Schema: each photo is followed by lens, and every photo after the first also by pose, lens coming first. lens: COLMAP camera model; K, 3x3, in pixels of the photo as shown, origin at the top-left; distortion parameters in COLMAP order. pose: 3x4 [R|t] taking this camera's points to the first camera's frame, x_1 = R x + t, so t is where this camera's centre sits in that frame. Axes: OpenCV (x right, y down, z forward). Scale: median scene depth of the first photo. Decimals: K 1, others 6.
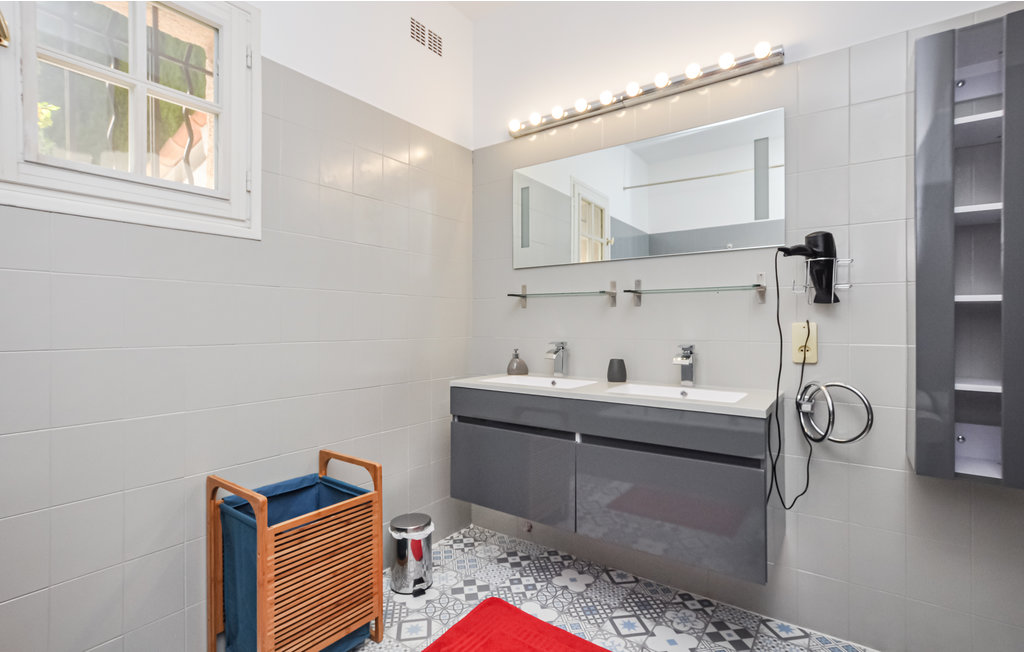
lens RADIAL K [[477.6, 0, 512.0], [0, 477.6, 326.0], [0, 0, 1]] dist [0.000419, 0.000018]
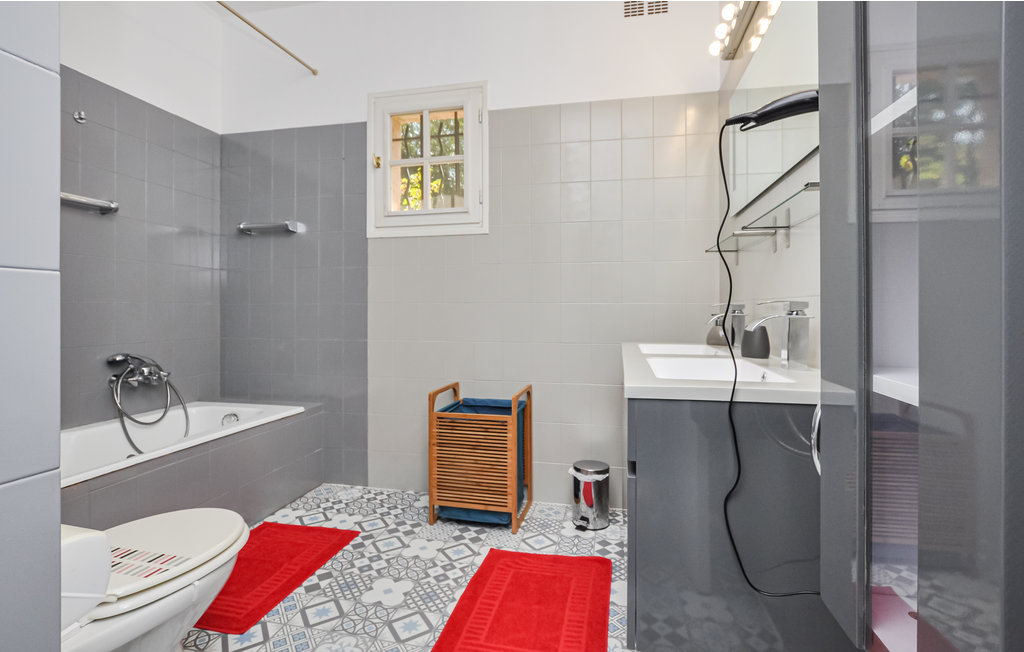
lens RADIAL K [[488.0, 0, 510.5], [0, 488.0, 307.5], [0, 0, 1]] dist [-0.000686, -0.000040]
pose [[0.397460, -0.003706, -0.917612, 0.890202], [0.001780, 0.999993, -0.003268, 0.054103], [0.917618, -0.000335, 0.397464, 0.451375]]
